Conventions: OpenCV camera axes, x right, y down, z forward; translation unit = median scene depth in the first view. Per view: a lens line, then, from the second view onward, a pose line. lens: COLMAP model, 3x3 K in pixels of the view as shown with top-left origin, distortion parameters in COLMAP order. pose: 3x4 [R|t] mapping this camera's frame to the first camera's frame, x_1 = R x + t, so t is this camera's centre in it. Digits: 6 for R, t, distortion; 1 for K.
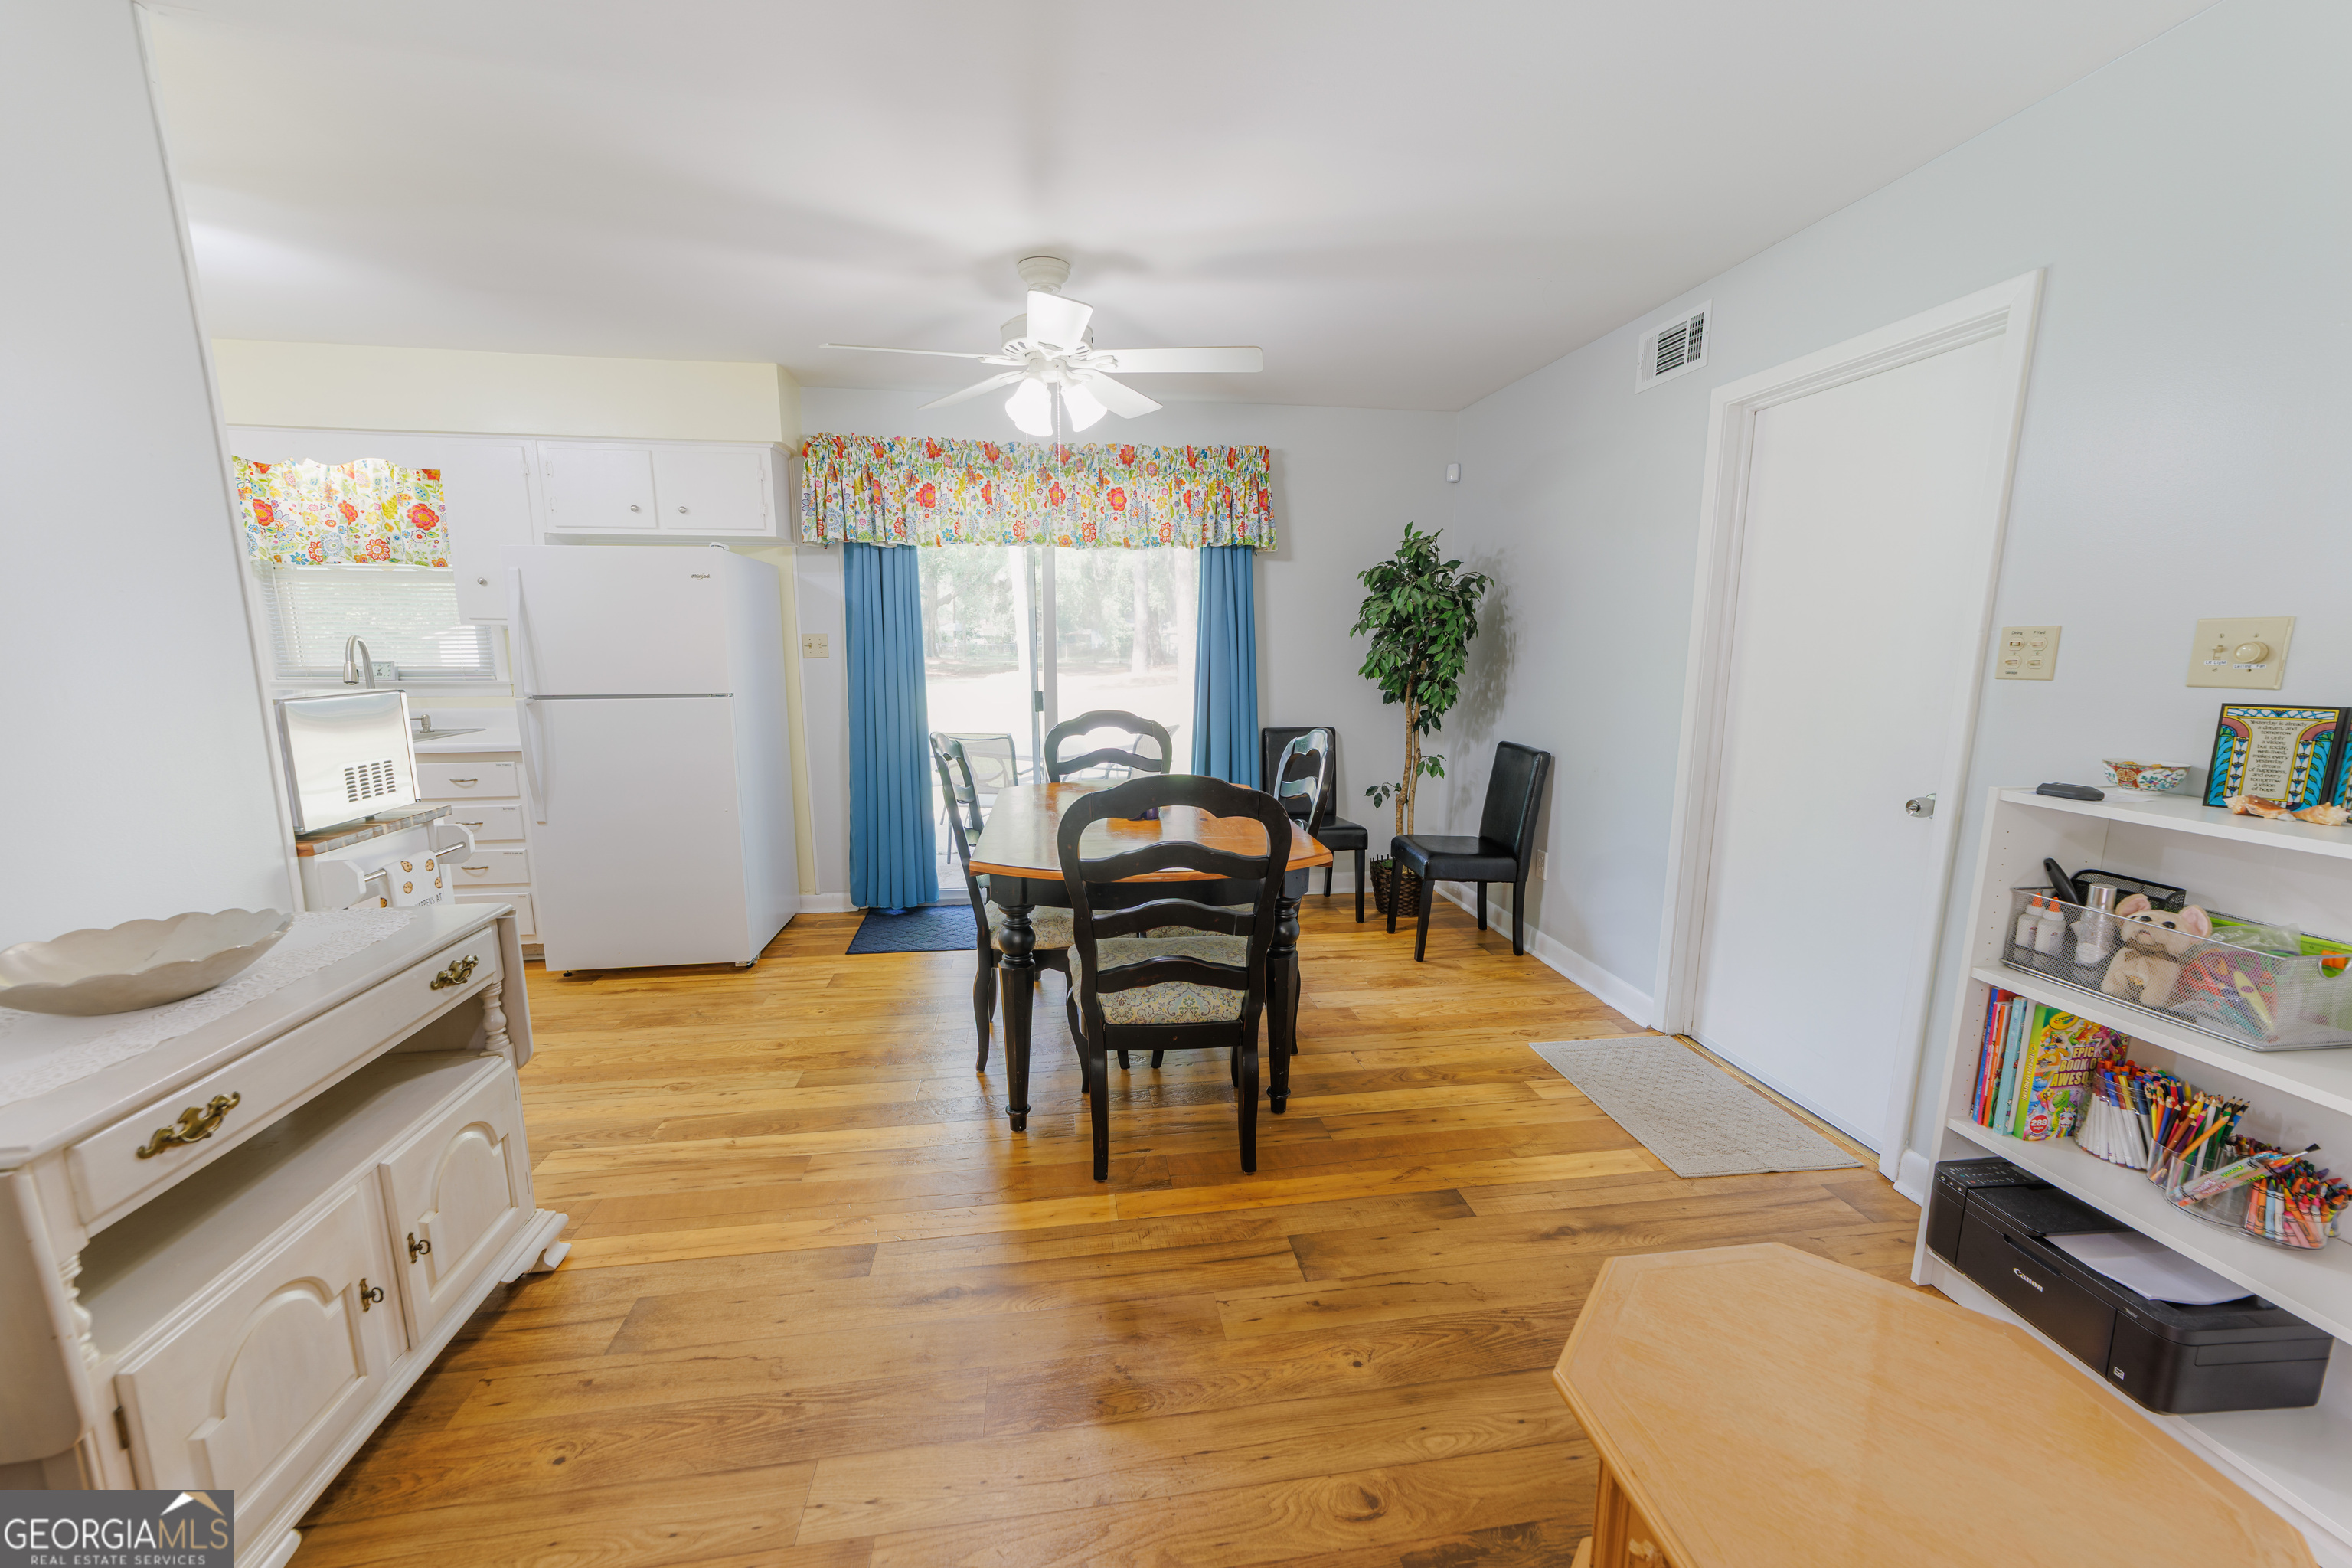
lens RADIAL K [[903.3, 0, 1171.4], [0, 903.3, 786.5], [0, 0, 1]] dist [-0.000746, 0.000683]
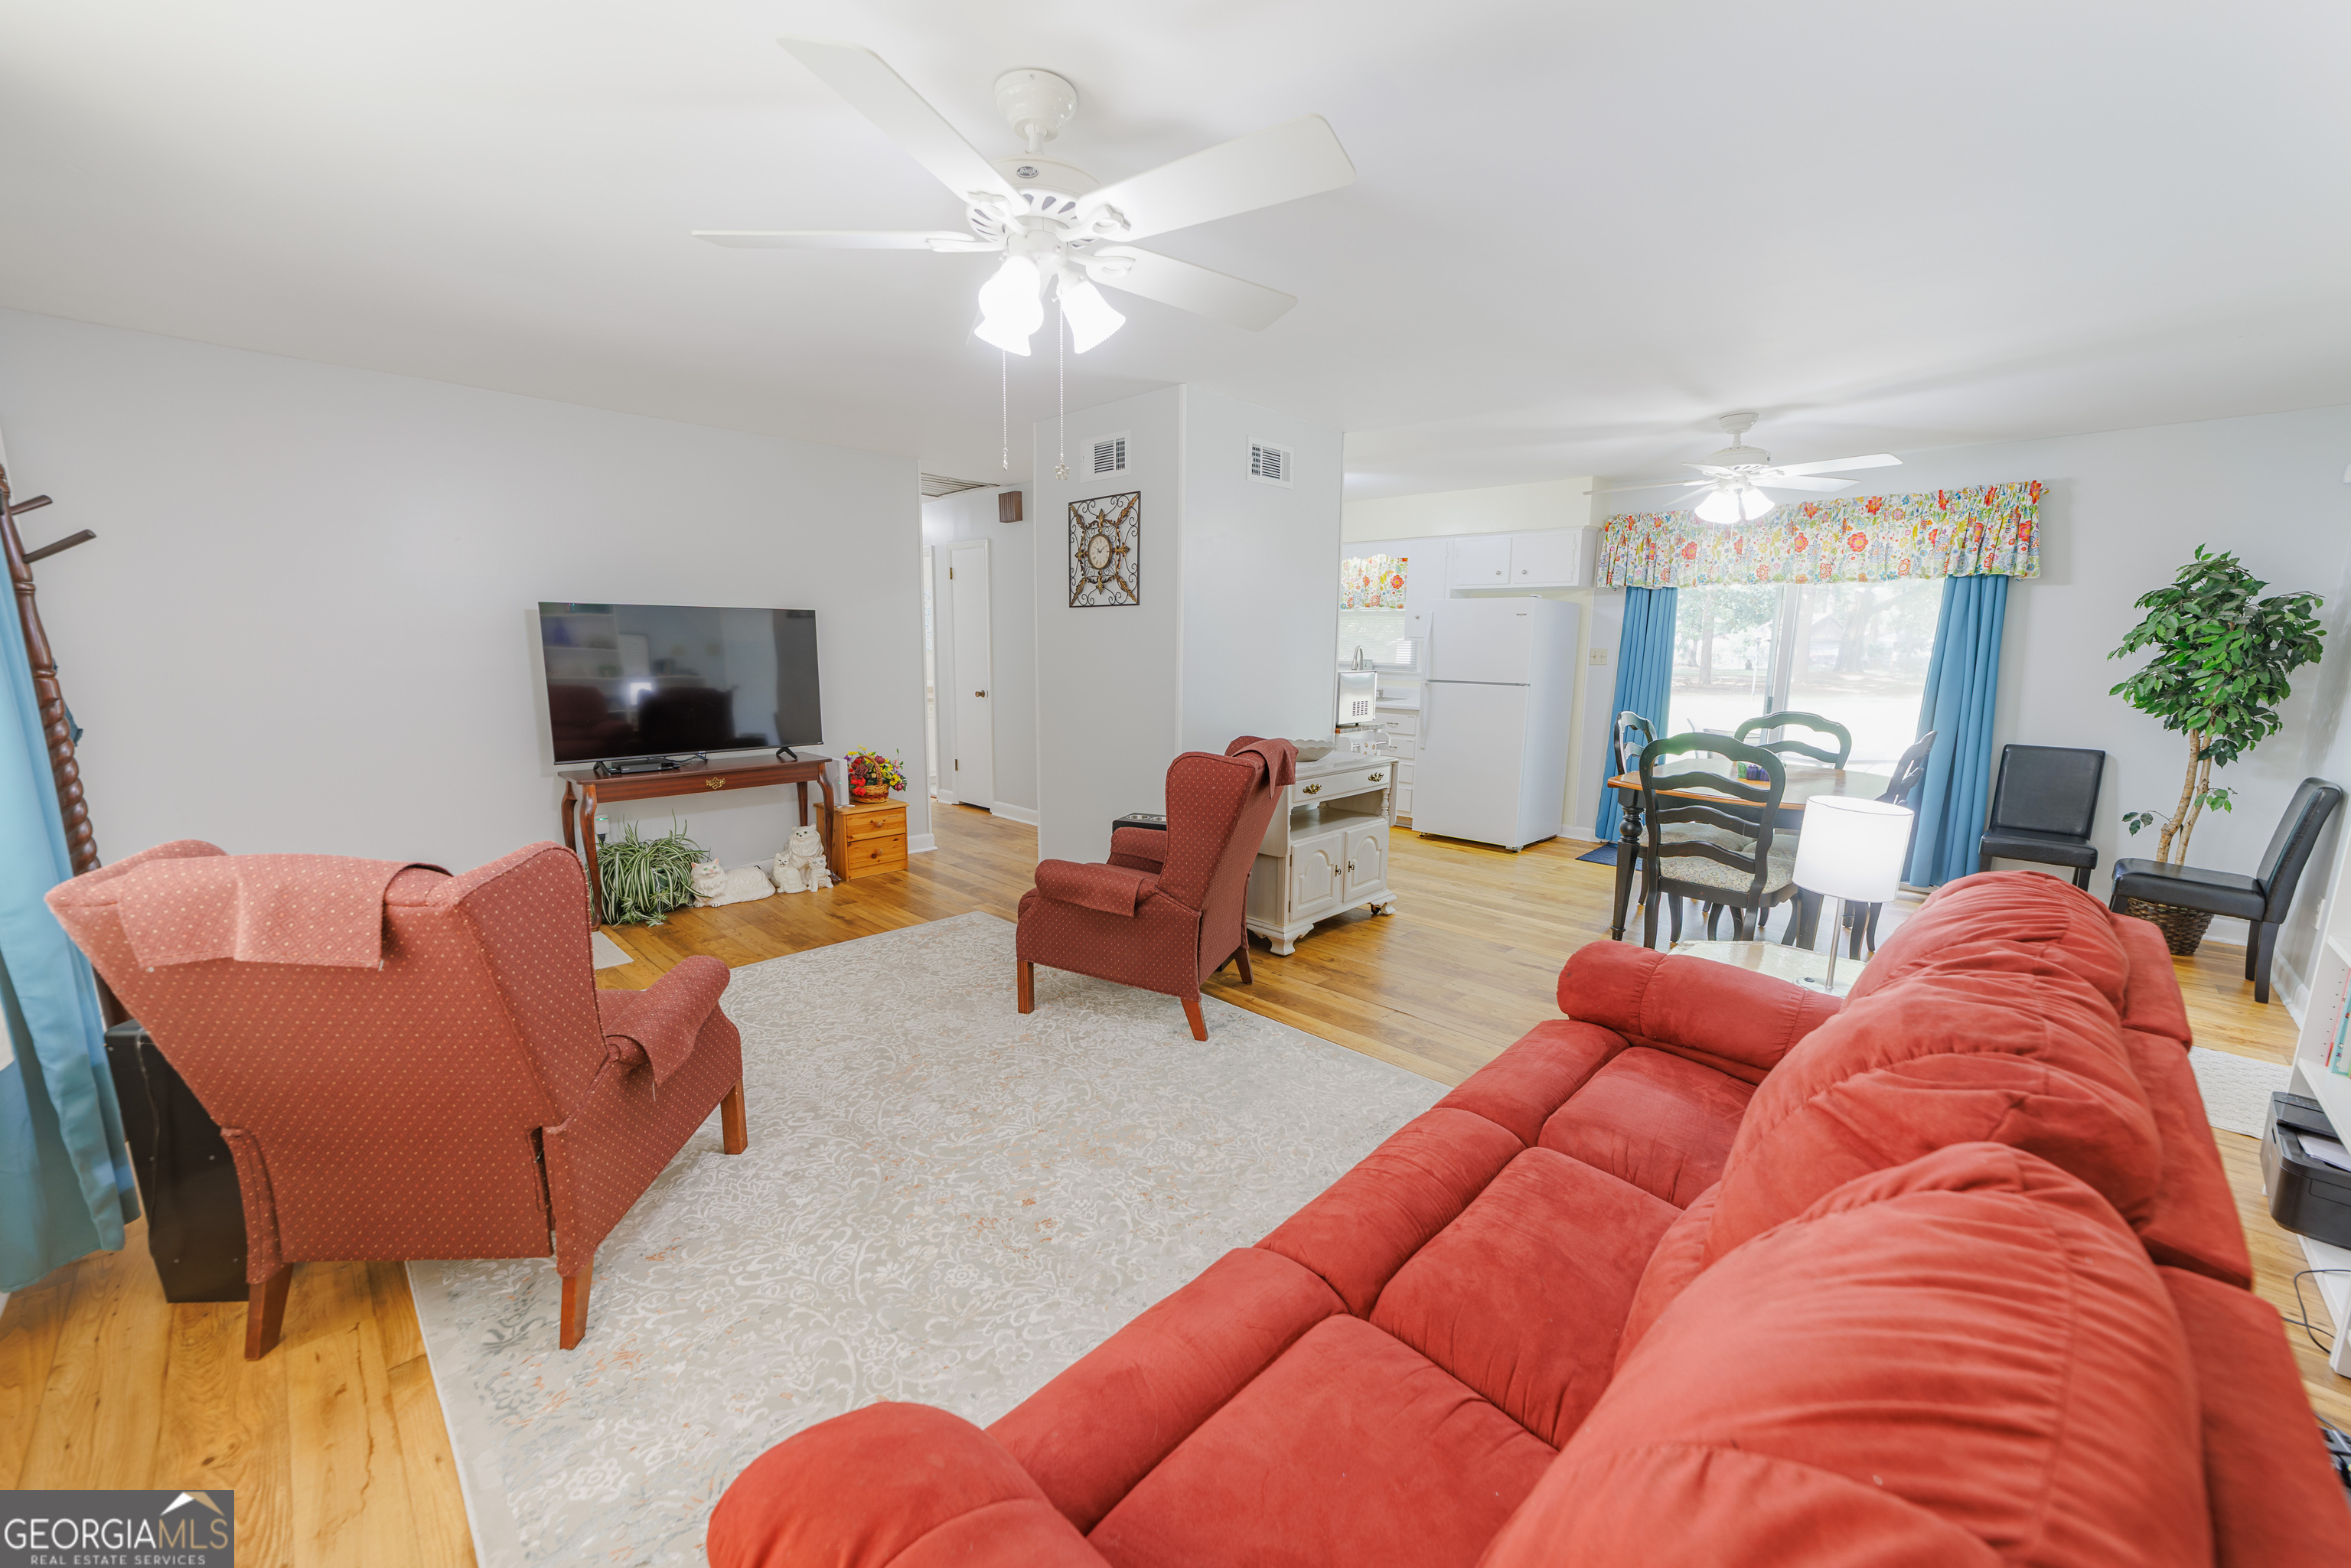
lens RADIAL K [[902.9, 0, 1178.2], [0, 902.9, 778.1], [0, 0, 1]] dist [-0.000746, 0.000683]
pose [[0.612018, 0.128312, -0.780365, 0.383918], [-0.141236, 0.988620, 0.051787, 0.064269], [0.778130, 0.078521, 0.623176, -0.460559]]
